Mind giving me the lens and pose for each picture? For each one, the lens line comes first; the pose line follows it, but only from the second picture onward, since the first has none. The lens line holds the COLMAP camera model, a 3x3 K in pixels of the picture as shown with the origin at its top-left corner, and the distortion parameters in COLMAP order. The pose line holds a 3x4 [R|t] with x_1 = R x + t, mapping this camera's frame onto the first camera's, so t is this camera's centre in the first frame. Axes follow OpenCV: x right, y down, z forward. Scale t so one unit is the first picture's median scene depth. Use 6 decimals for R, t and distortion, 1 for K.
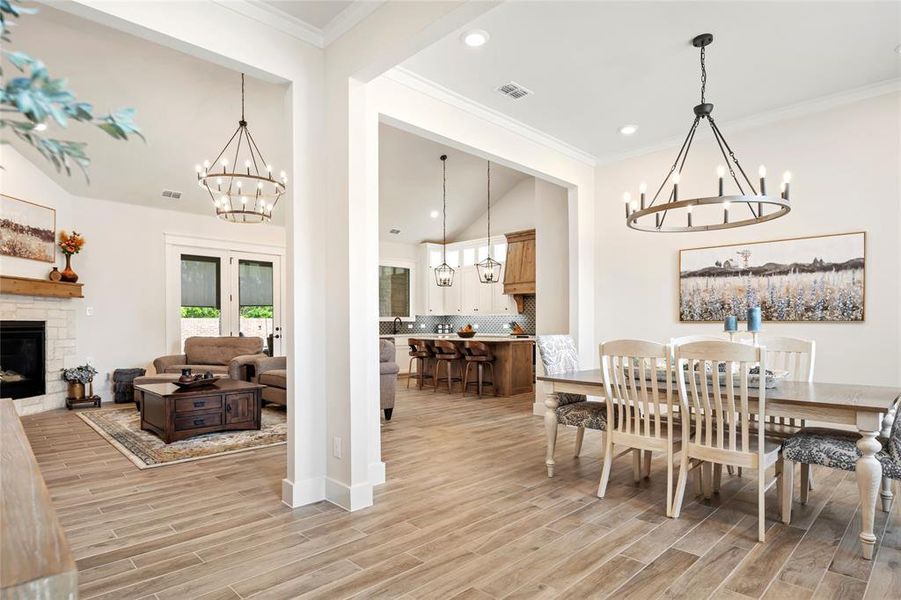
lens RADIAL K [[489.6, 0, 449.5], [0, 489.6, 330.0], [0, 0, 1]] dist [0.001903, -0.008846]
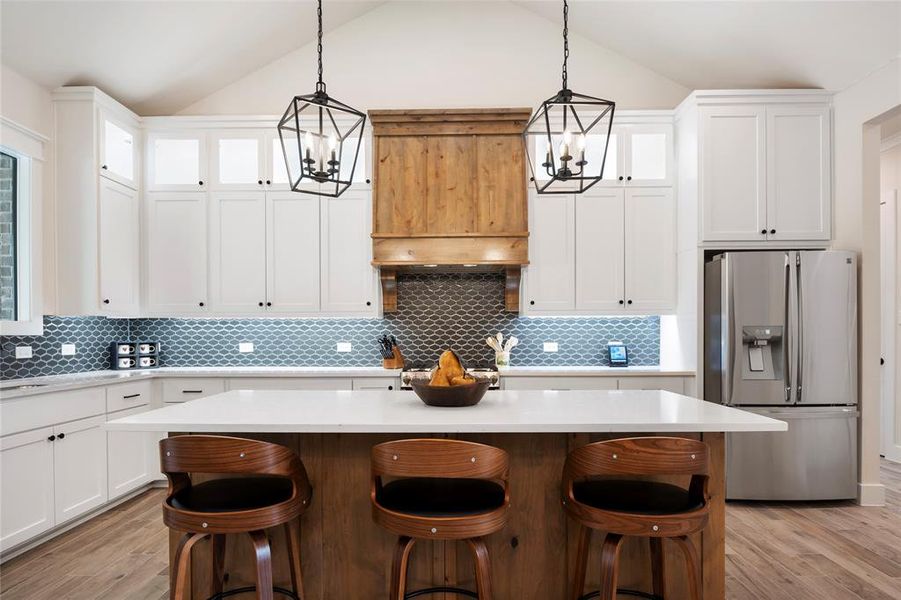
lens RADIAL K [[489.6, 0, 449.1], [0, 489.6, 337.0], [0, 0, 1]] dist [0.001903, -0.008846]
pose [[0.712723, -0.003965, 0.701435, -0.185437], [0.010745, 0.999928, -0.005266, -0.021610], [-0.701364, 0.011290, 0.712714, 1.099249]]
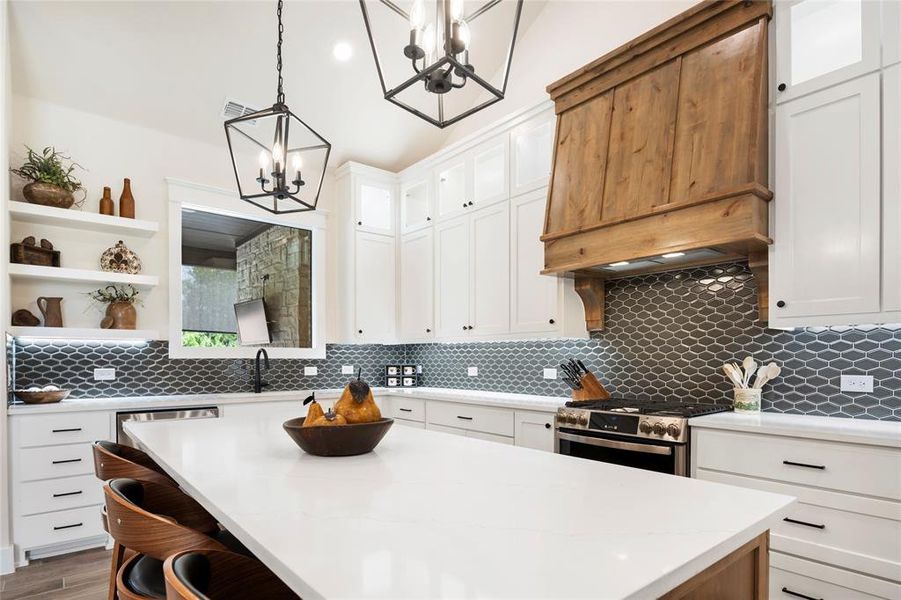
lens RADIAL K [[489.6, 0, 445.7], [0, 489.6, 365.7], [0, 0, 1]] dist [0.001903, -0.008846]
pose [[0.995549, 0.004131, -0.094153, 0.124420], [-0.004139, 0.999991, 0.000106, -0.021628], [0.094153, 0.000285, 0.995558, 1.091156]]
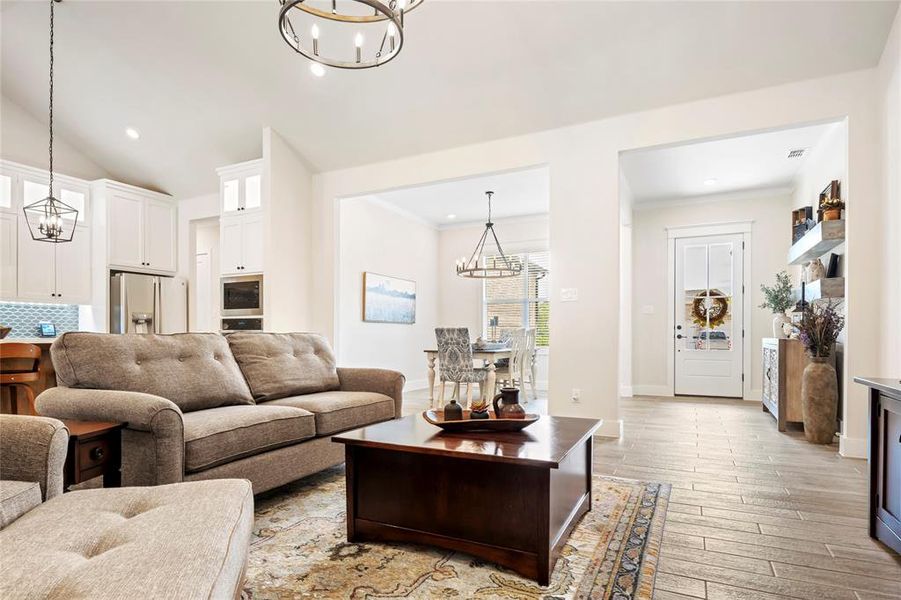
lens RADIAL K [[489.6, 0, 441.4], [0, 489.6, 340.4], [0, 0, 1]] dist [0.001903, -0.008846]
pose [[-0.314454, -0.008034, 0.949239, -0.763360], [0.010410, 0.999875, 0.011911, 0.020136], [-0.949216, 0.013627, -0.314331, 0.962303]]
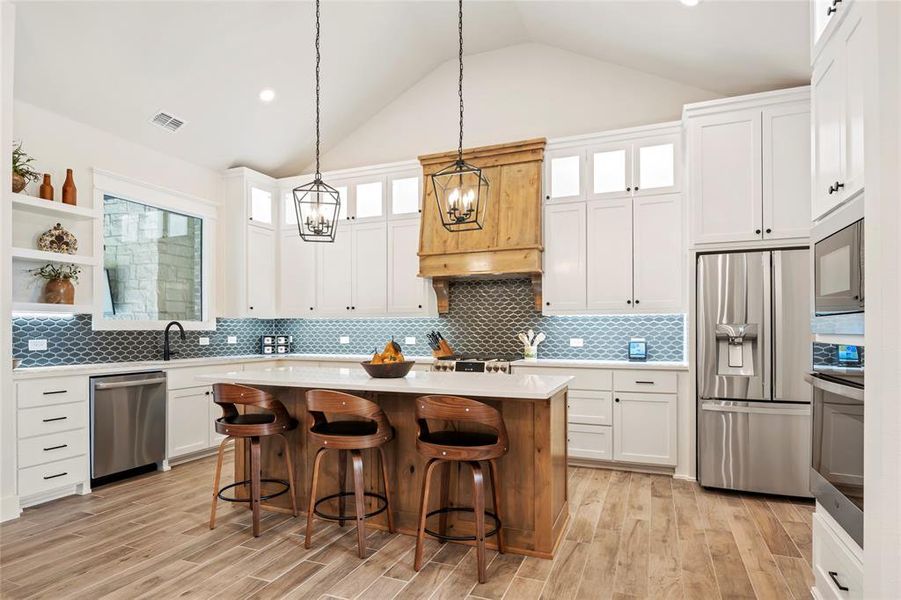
lens RADIAL K [[502.5, 0, 448.9], [0, 502.5, 328.6], [0, 0, 1]] dist [-0.000627, -0.000835]
pose [[0.919402, 0.004237, 0.393295, -0.096676], [0.002685, 0.999851, -0.017046, -0.018463], [-0.393309, 0.016728, 0.919254, 0.840069]]
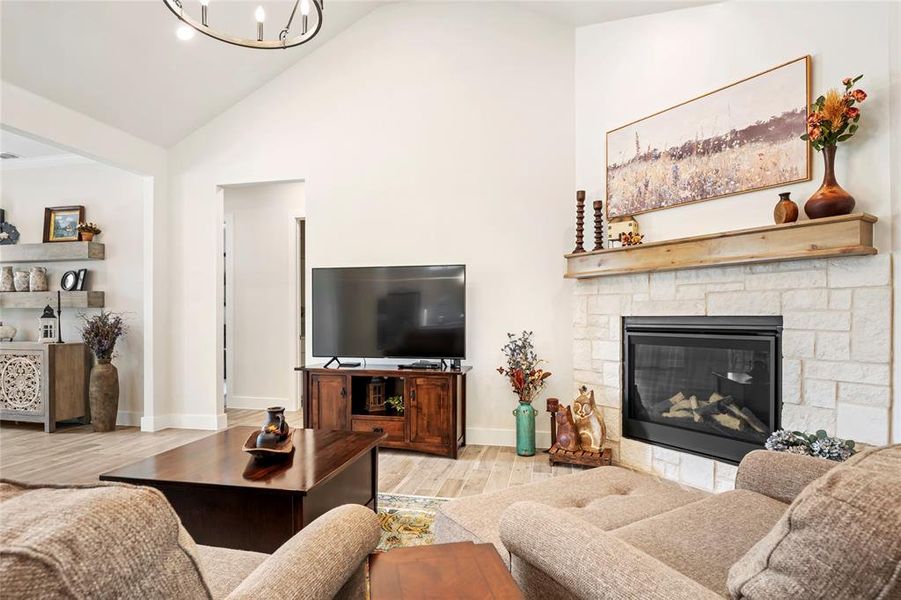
lens RADIAL K [[489.6, 0, 448.7], [0, 489.6, 321.5], [0, 0, 1]] dist [0.001903, -0.008846]
pose [[-0.839584, 0.009907, -0.543140, -0.322484], [-0.002185, 0.999764, 0.021612, -0.022762], [0.543226, 0.019332, -0.839364, 1.231920]]
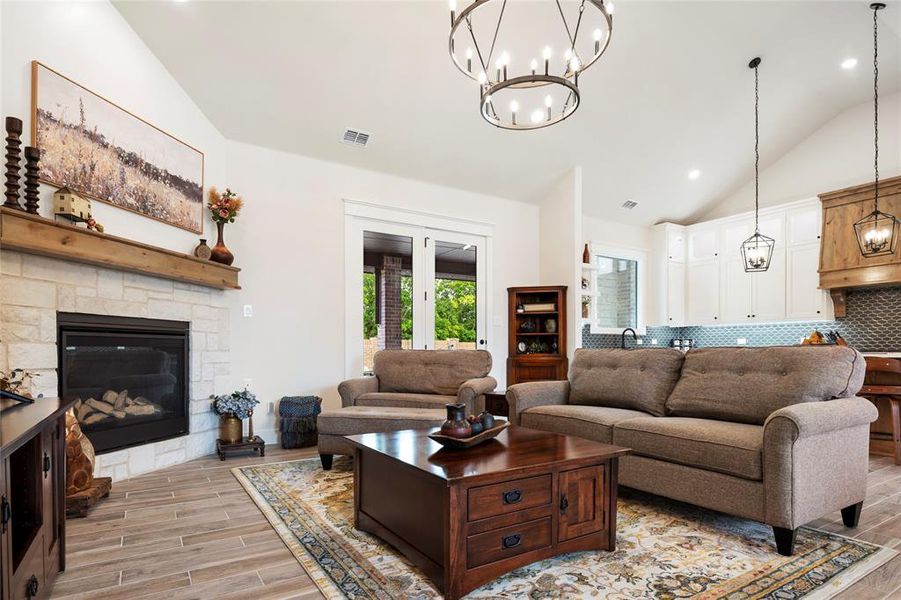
lens RADIAL K [[489.6, 0, 447.6], [0, 489.6, 357.0], [0, 0, 1]] dist [0.001903, -0.008846]
pose [[0.976095, 0.003671, -0.217314, -0.354427], [-0.003515, 0.999993, 0.001103, 0.026923], [0.217316, -0.000313, 0.976101, 0.443532]]
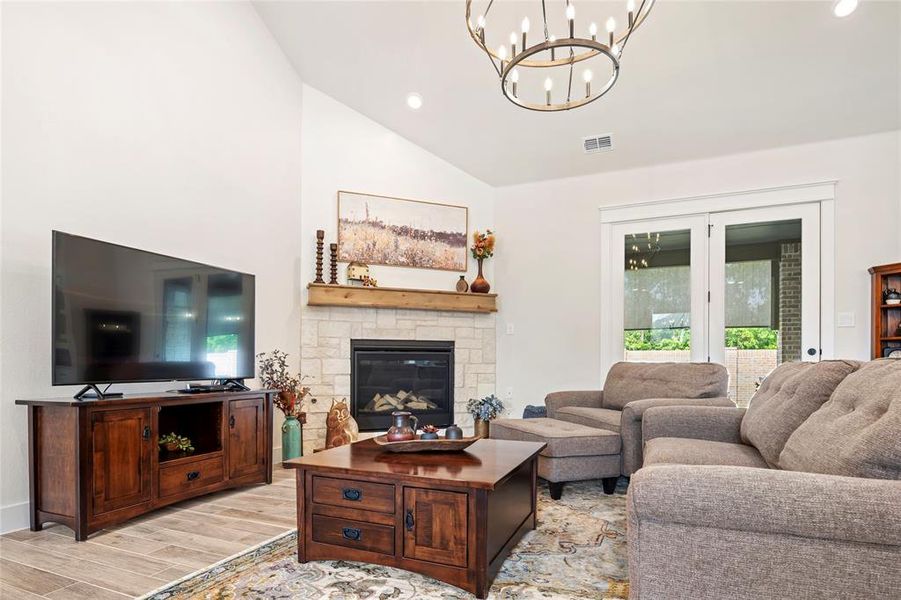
lens RADIAL K [[489.6, 0, 442.3], [0, 489.6, 366.4], [0, 0, 1]] dist [0.001903, -0.008846]
pose [[0.370884, 0.007860, -0.928646, -0.048337], [-0.013255, 0.999907, 0.003170, 0.023384], [0.928585, 0.011133, 0.370954, 0.676509]]
